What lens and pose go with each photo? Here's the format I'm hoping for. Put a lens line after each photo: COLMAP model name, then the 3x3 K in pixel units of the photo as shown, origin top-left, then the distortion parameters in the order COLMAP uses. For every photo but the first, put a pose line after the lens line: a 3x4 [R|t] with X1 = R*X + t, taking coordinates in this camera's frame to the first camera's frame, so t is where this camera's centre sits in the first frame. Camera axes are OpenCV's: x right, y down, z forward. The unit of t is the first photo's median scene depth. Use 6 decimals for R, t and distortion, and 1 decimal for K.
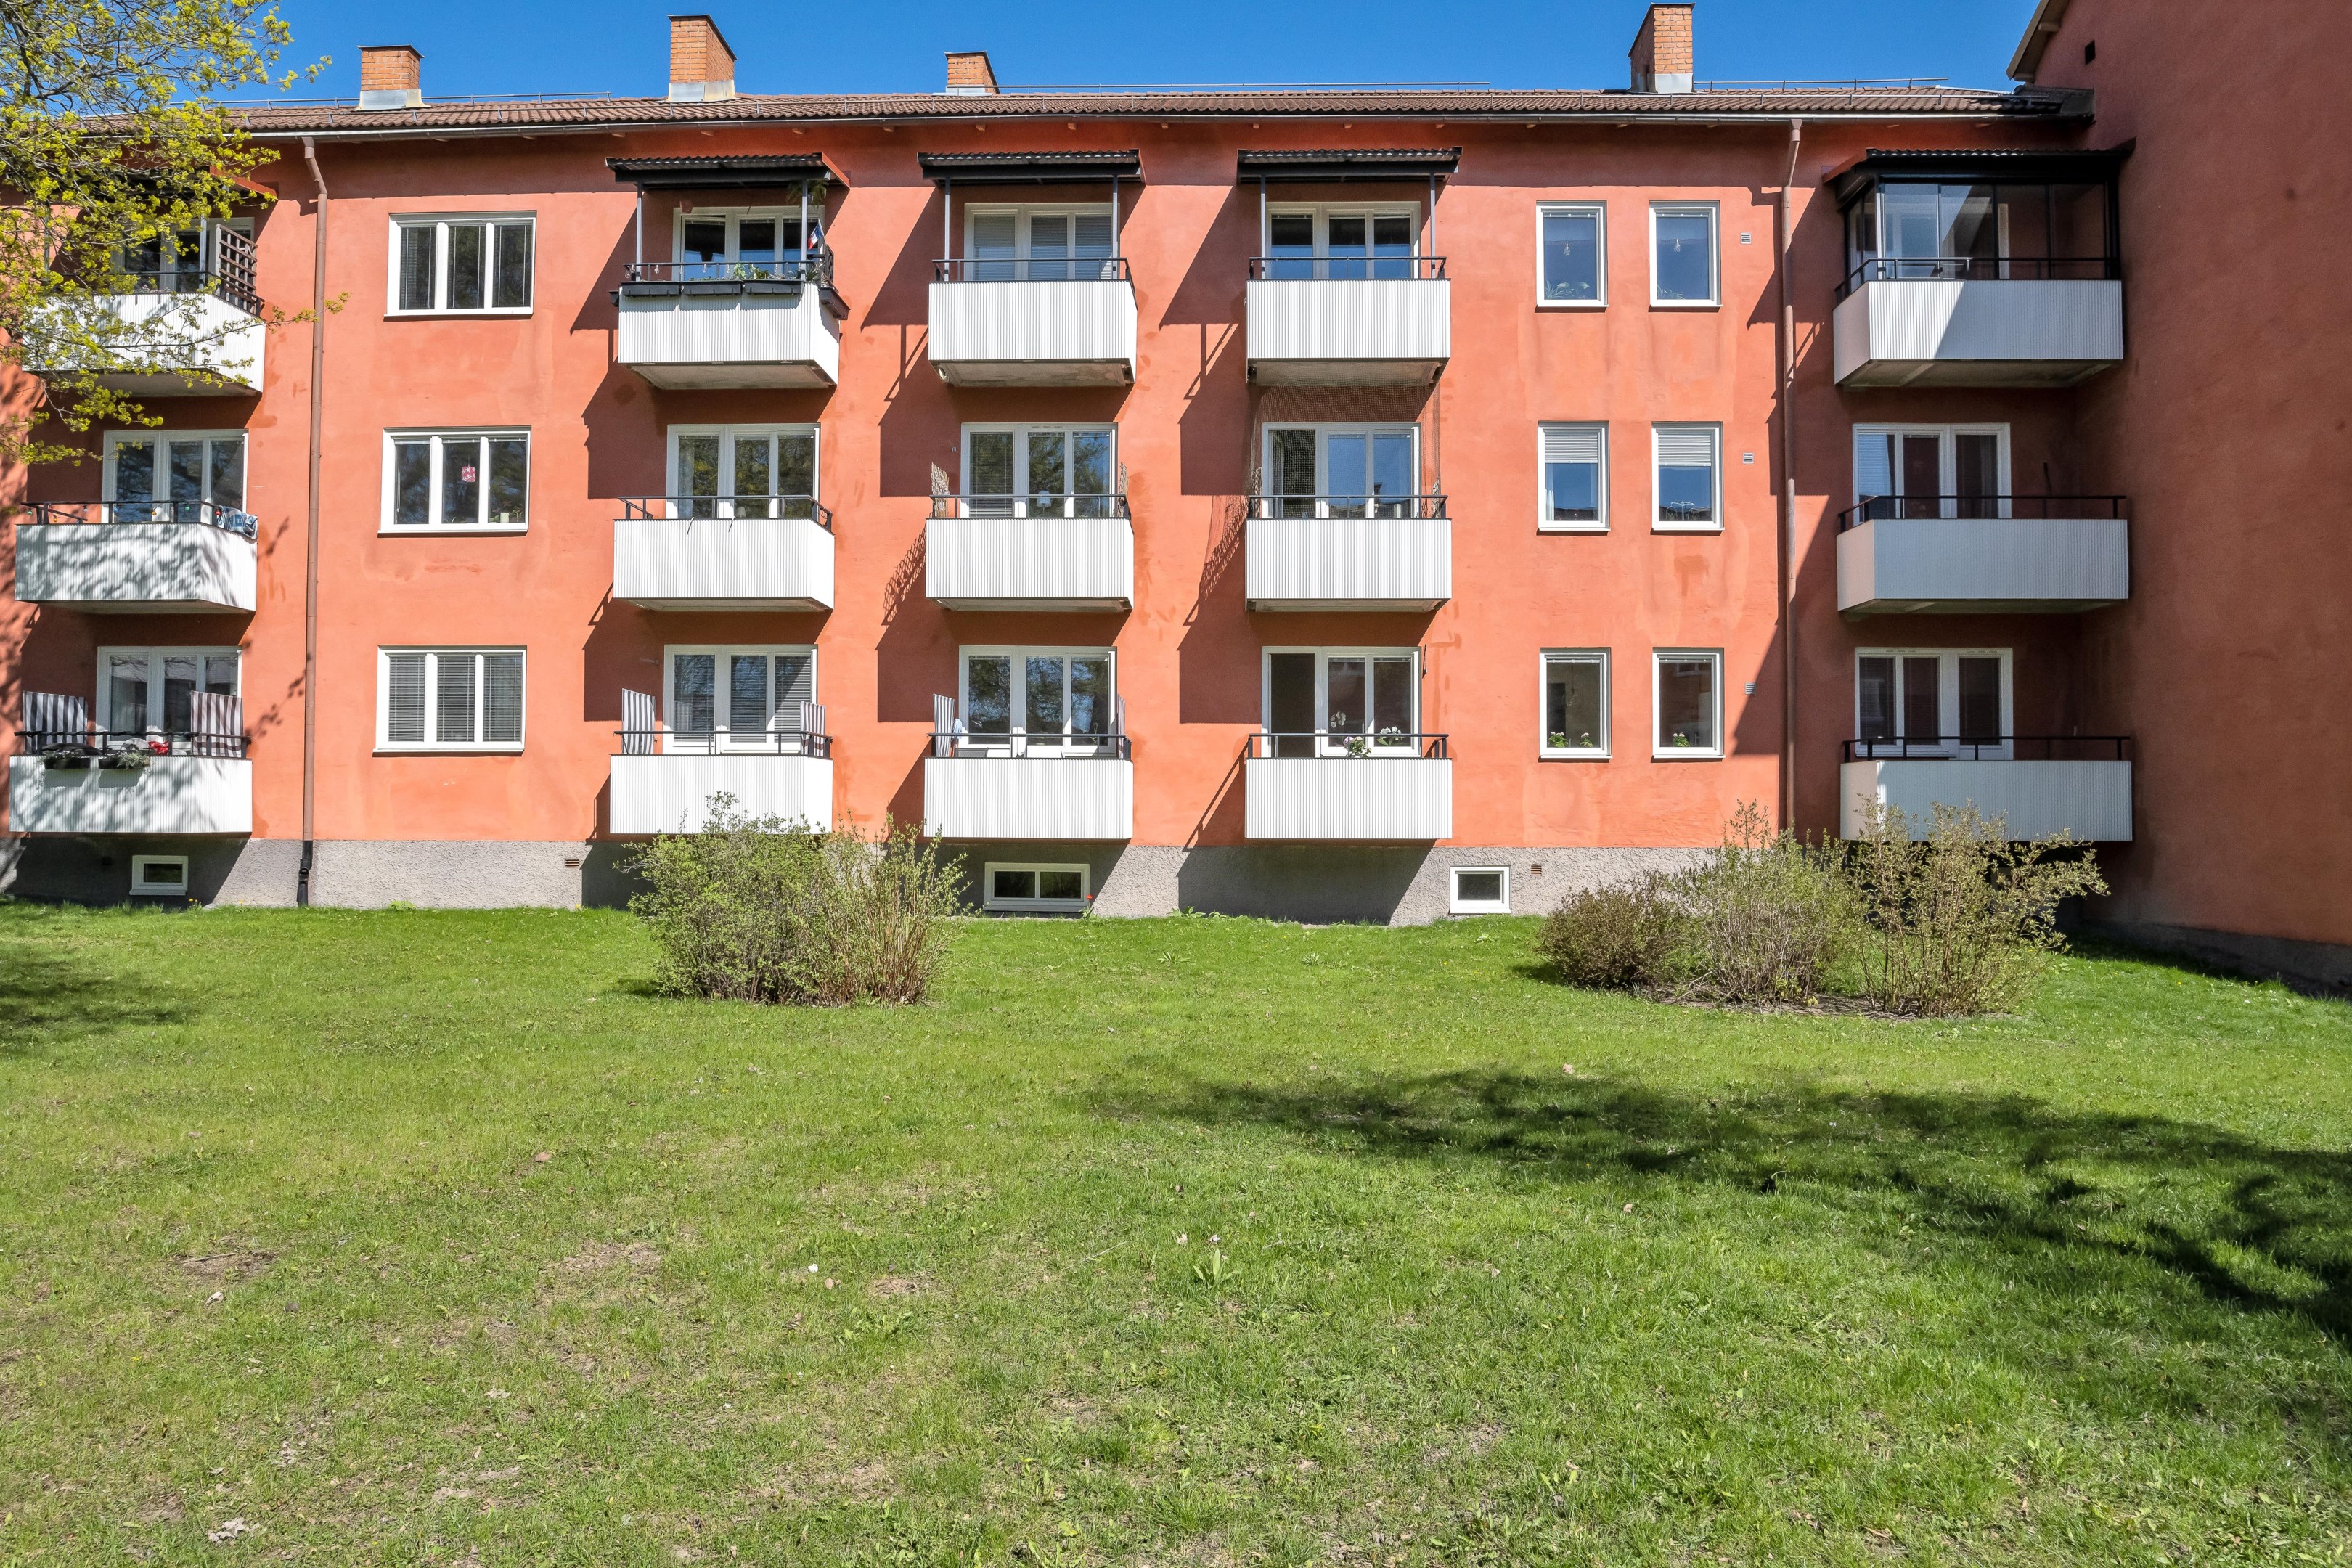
lens RADIAL K [[1304.5, 0, 1176.7], [0, 1304.5, 731.2], [0, 0, 1]] dist [-0.043807, -0.000647]
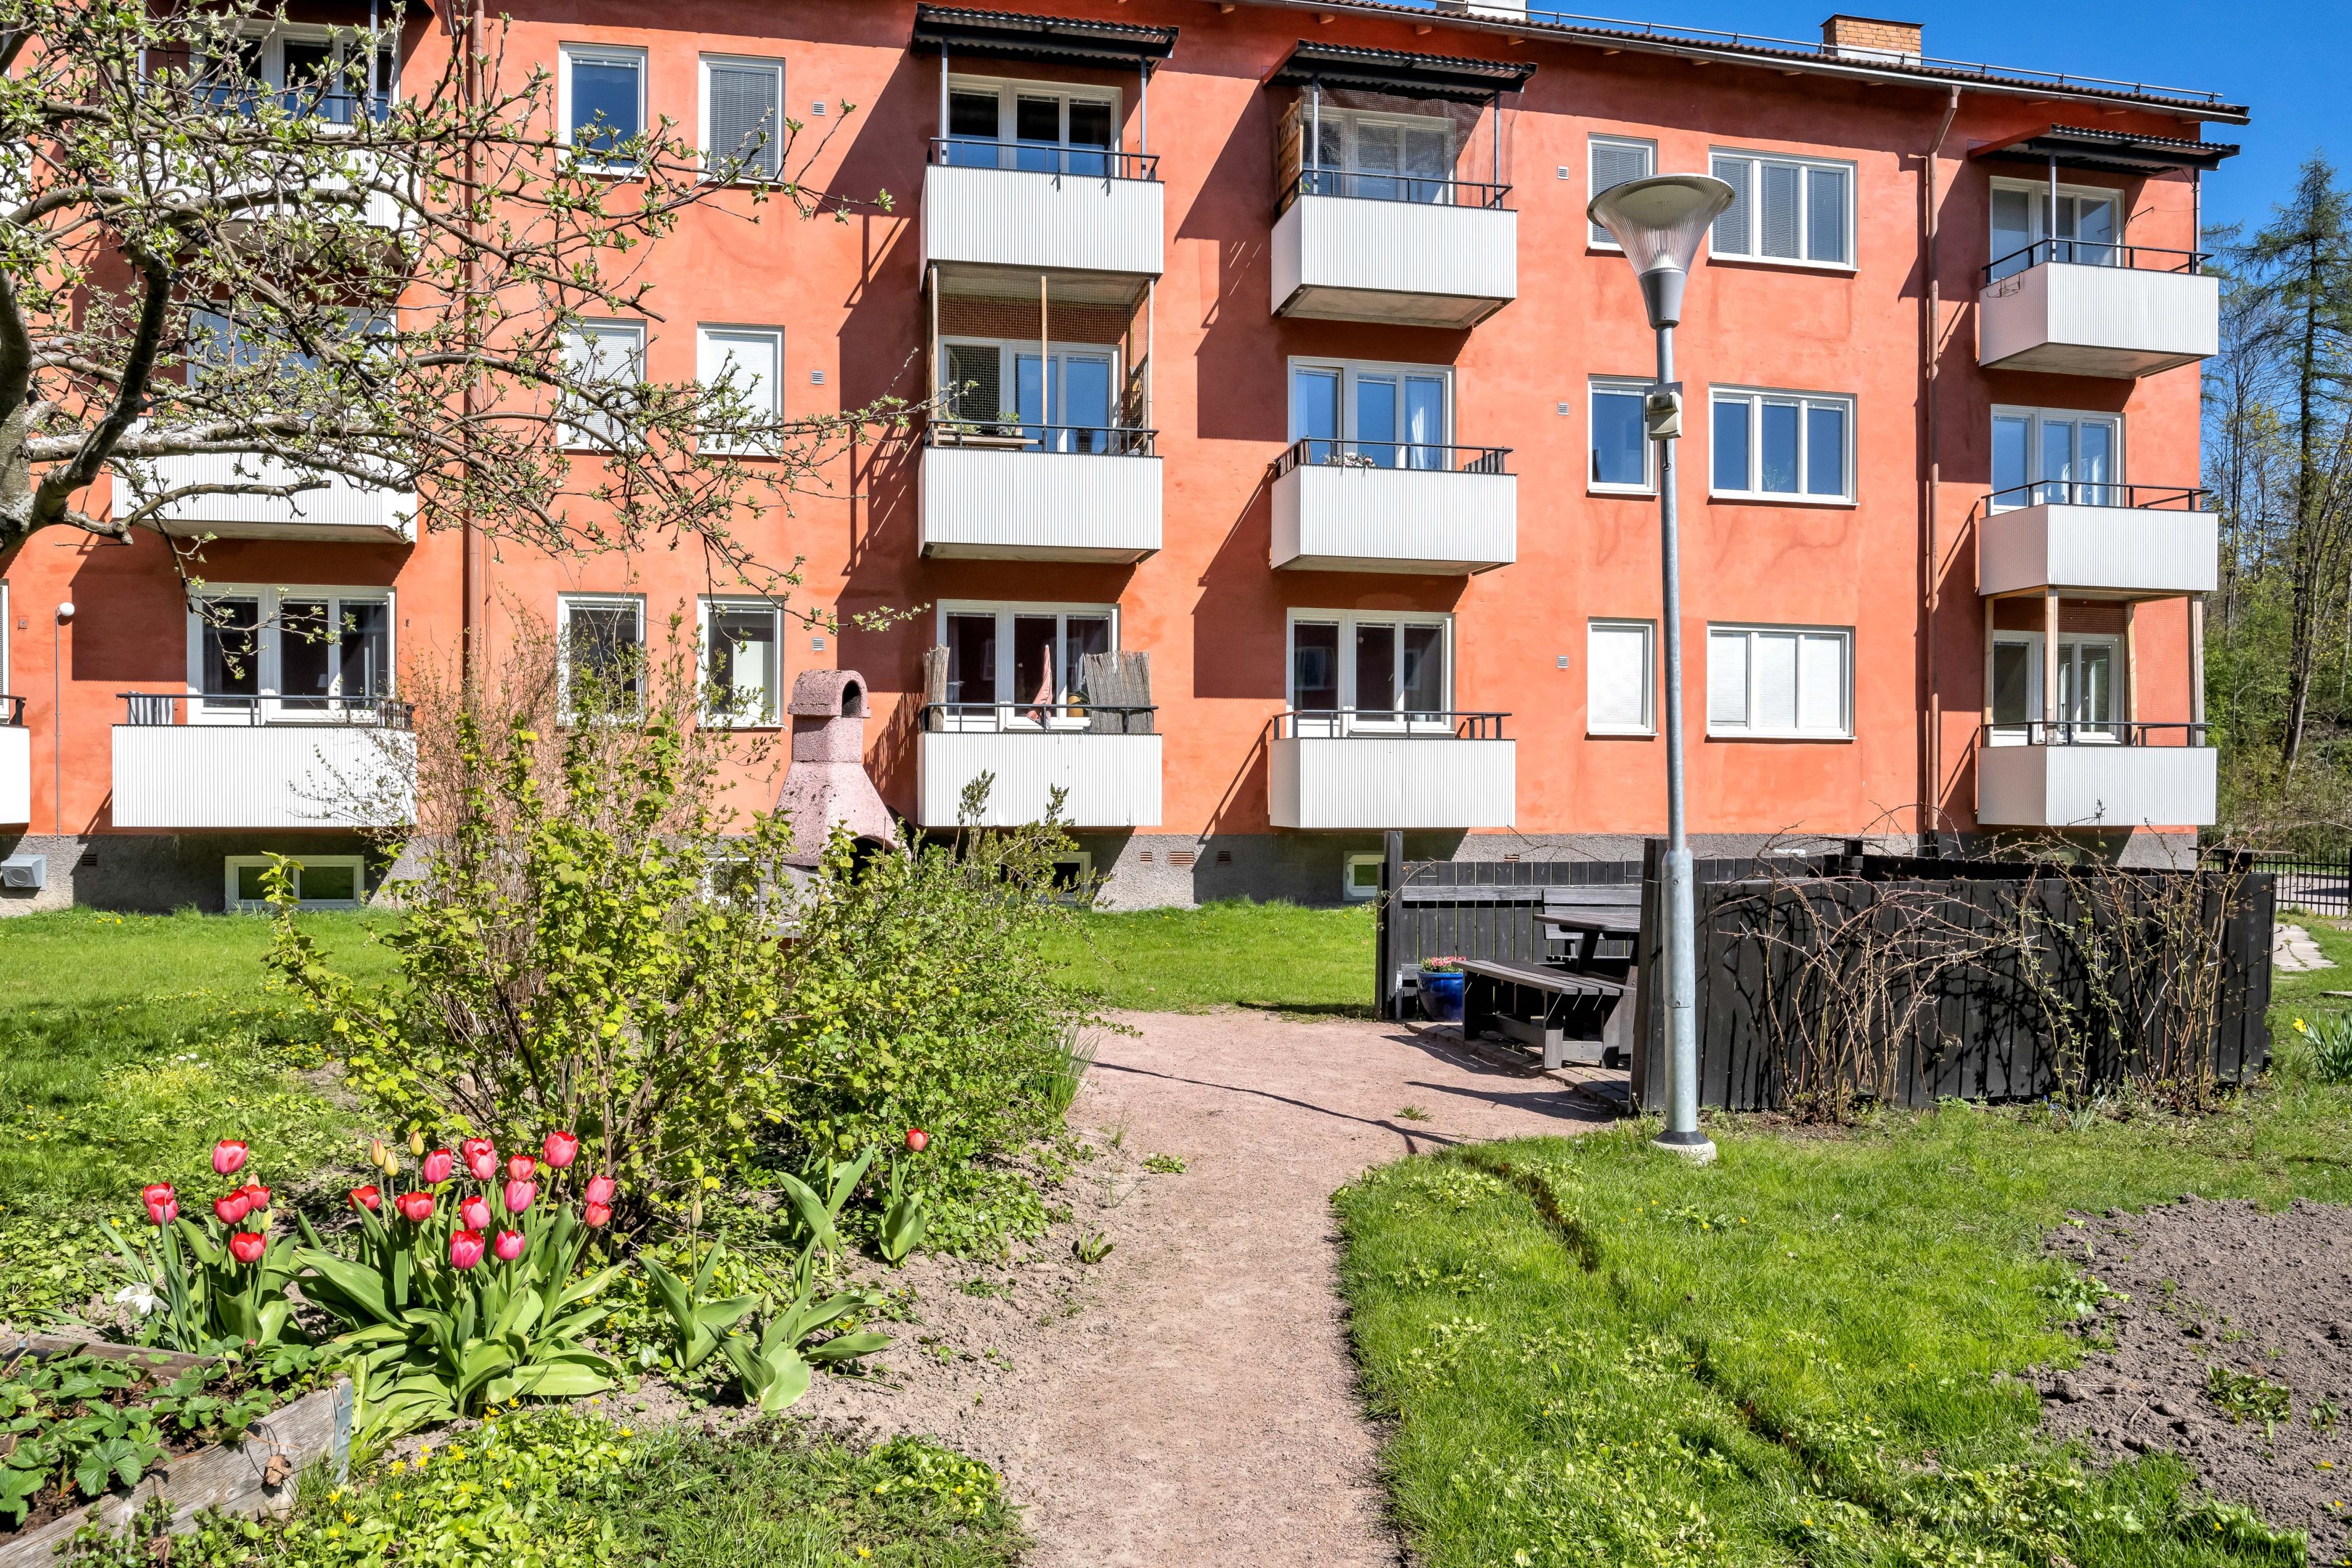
lens RADIAL K [[1506.2, 0, 1176.0], [0, 1506.2, 784.0], [0, 0, 1]] dist [-0.079985, 0.048559]
pose [[0.975053, -0.004772, 0.221922, -0.240016], [-0.007697, 0.998441, 0.055290, -0.001224], [-0.221839, -0.055619, 0.973496, 0.007217]]
